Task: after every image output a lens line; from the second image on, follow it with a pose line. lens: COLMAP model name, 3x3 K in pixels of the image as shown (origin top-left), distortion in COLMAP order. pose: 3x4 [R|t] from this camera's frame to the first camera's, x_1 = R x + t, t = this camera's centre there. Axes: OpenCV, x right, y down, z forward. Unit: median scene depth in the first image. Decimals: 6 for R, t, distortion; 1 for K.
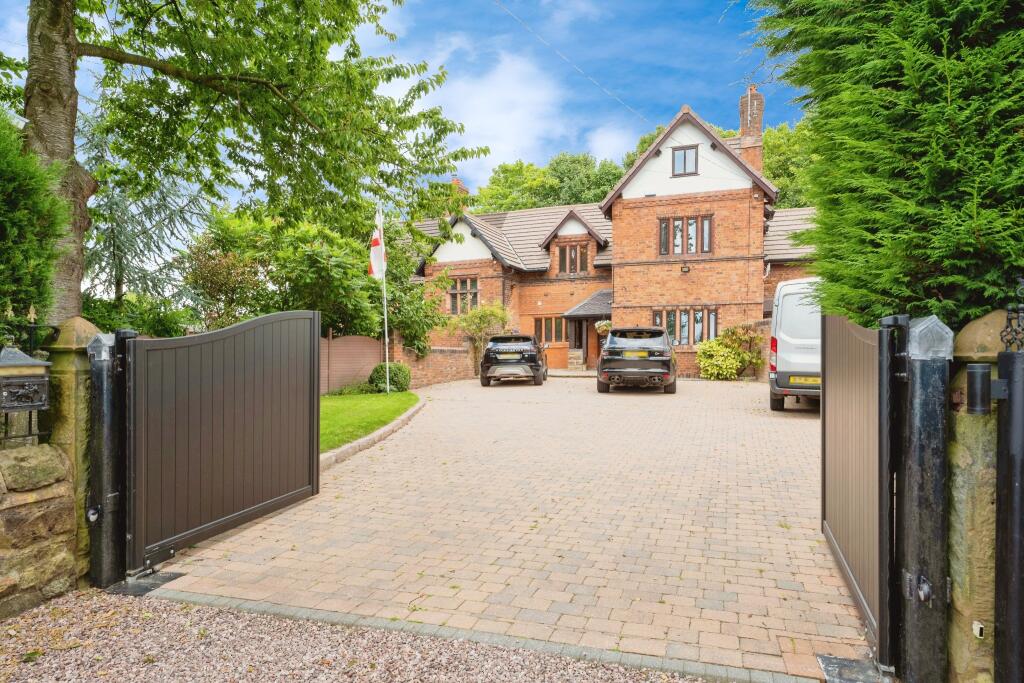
lens RADIAL K [[633.5, 0, 512.5], [0, 633.5, 340.0], [0, 0, 1]] dist [0.017218, -0.004068]
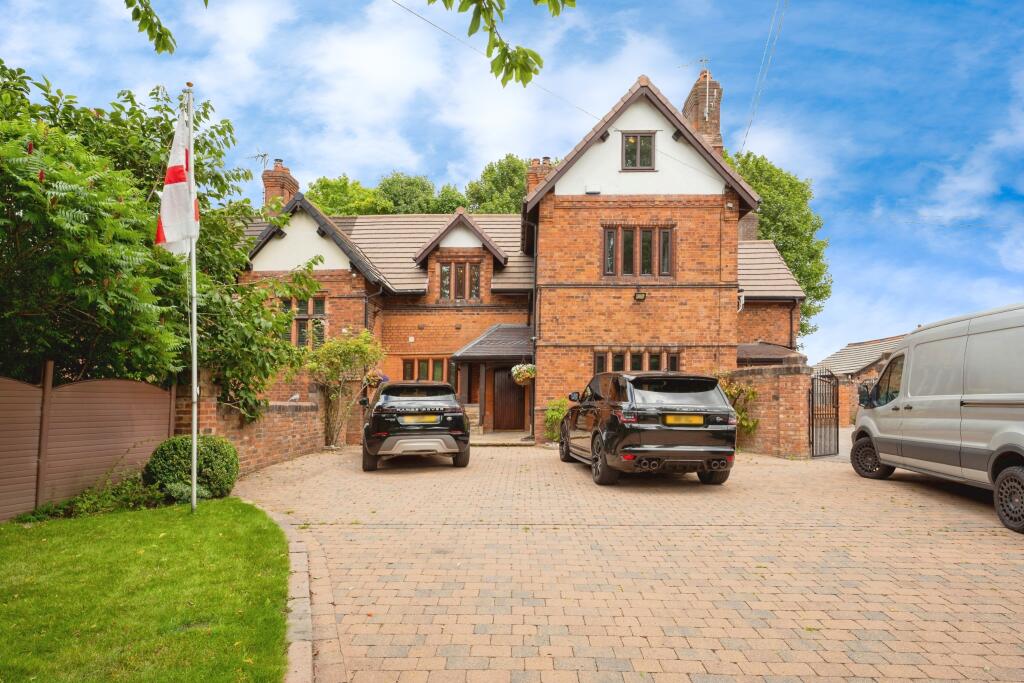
lens RADIAL K [[633.5, 0, 522.7], [0, 633.5, 358.5], [0, 0, 1]] dist [0.017218, -0.004068]
pose [[0.943963, 0.028201, 0.328843, -0.092625], [-0.011976, 0.998613, -0.051264, -0.001349], [-0.329833, 0.044453, 0.942992, 0.357838]]
